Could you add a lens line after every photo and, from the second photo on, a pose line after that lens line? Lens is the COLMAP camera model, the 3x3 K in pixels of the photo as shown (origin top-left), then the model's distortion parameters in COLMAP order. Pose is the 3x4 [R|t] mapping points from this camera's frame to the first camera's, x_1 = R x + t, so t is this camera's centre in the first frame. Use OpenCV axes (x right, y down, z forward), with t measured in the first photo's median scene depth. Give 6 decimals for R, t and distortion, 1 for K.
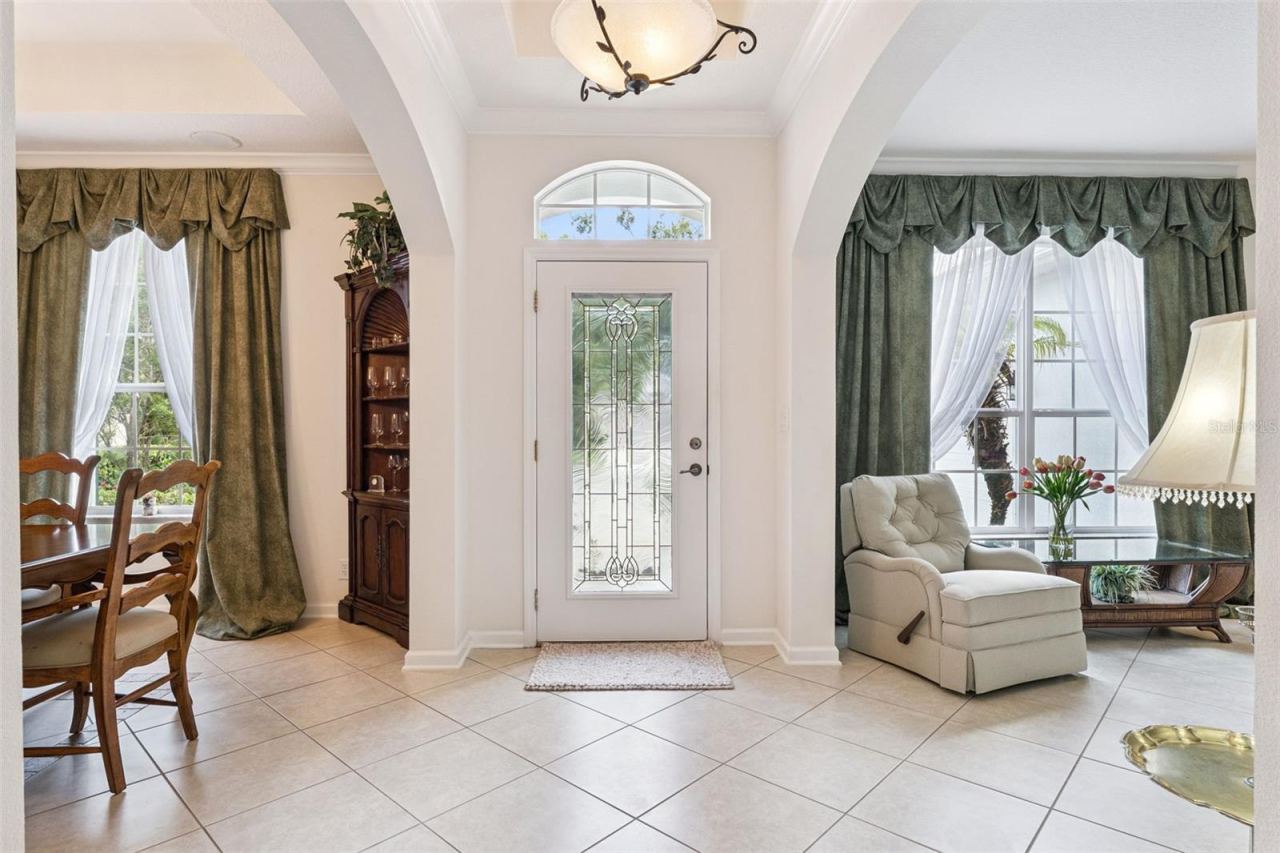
lens RADIAL K [[681.5, 0, 620.6], [0, 681.5, 432.5], [0, 0, 1]] dist [-0.001643, -0.000295]
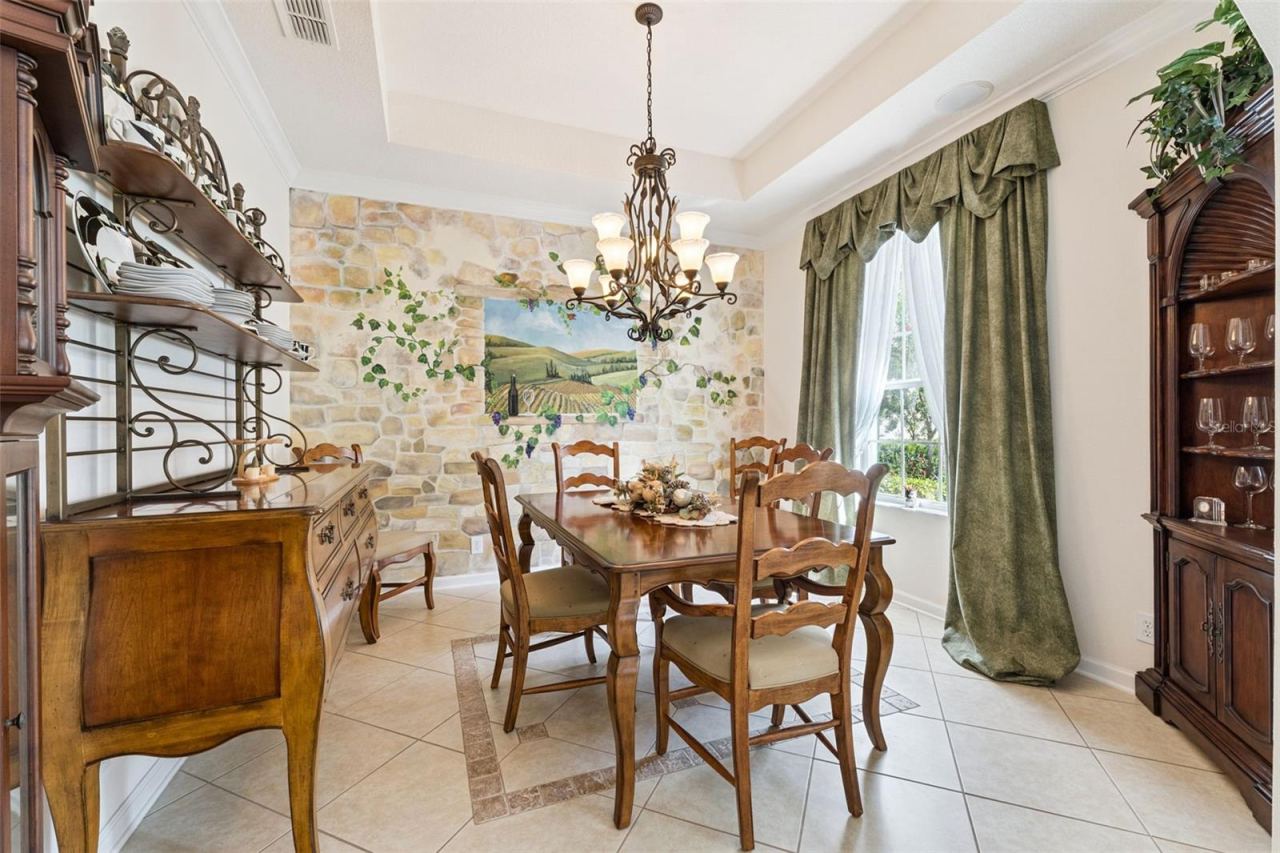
lens RADIAL K [[539.4, 0, 633.5], [0, 539.4, 424.0], [0, 0, 1]] dist [-0.001997, -0.000250]
pose [[0.358848, -0.000335, -0.933396, -0.089288], [-0.008106, 0.999961, -0.003475, 0.002264], [0.933361, 0.008813, 0.358832, 0.335927]]
